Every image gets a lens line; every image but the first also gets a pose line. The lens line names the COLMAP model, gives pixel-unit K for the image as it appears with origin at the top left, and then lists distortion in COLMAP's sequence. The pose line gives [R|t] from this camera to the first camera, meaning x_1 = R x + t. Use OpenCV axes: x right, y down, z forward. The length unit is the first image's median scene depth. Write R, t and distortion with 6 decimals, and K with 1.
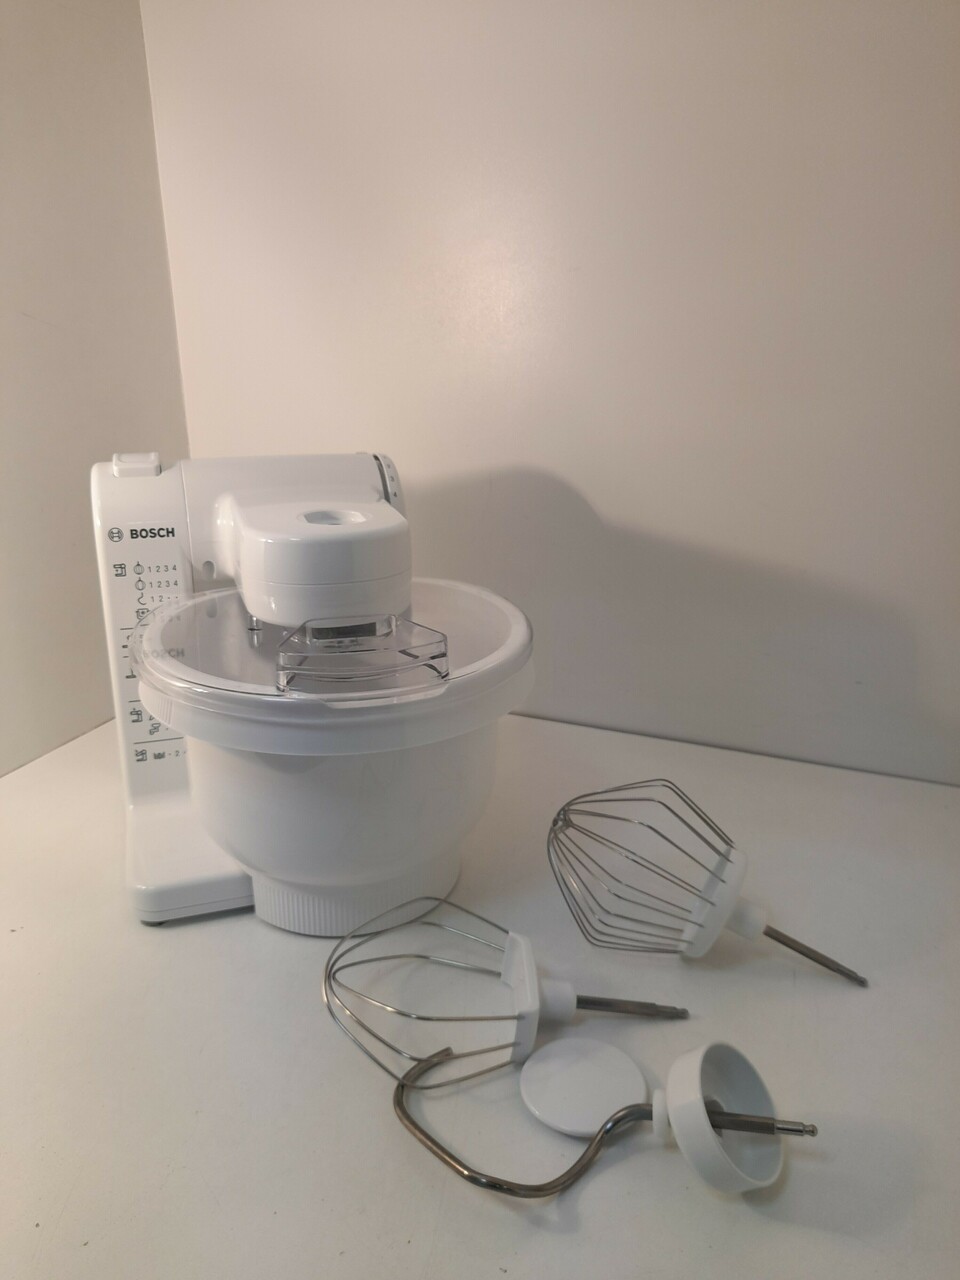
lens RADIAL K [[932.3, 0, 489.4], [0, 932.3, 636.9], [0, 0, 1]] dist [-0.008736, -0.001579]
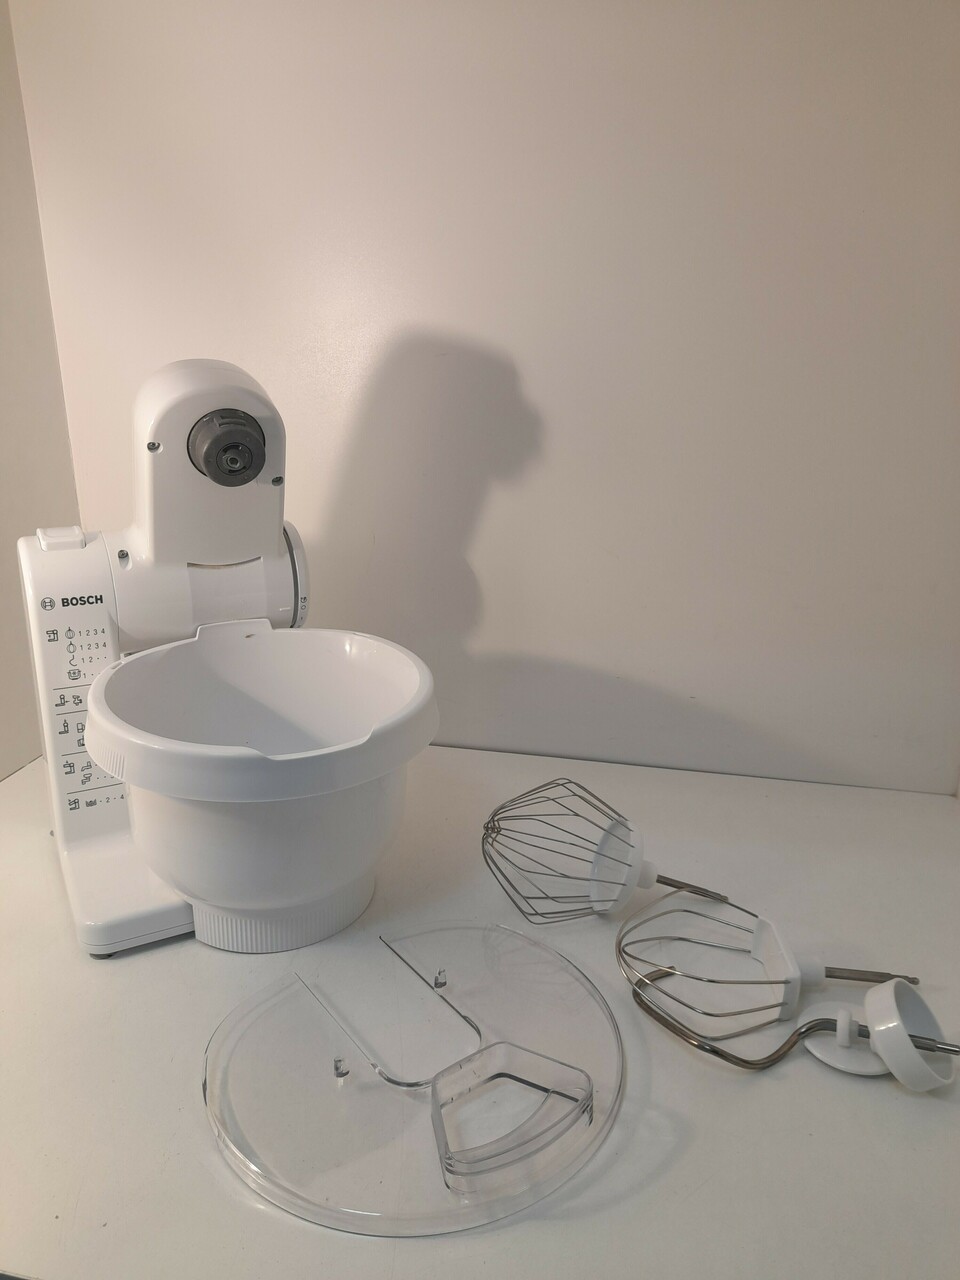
lens RADIAL K [[932.3, 0, 480.7], [0, 932.3, 636.6], [0, 0, 1]] dist [-0.008736, -0.001579]
pose [[0.985059, -0.045982, 0.165966, -0.082693], [0.049787, 0.998582, -0.018838, -0.024932], [-0.164865, 0.026819, 0.985952, -0.160447]]
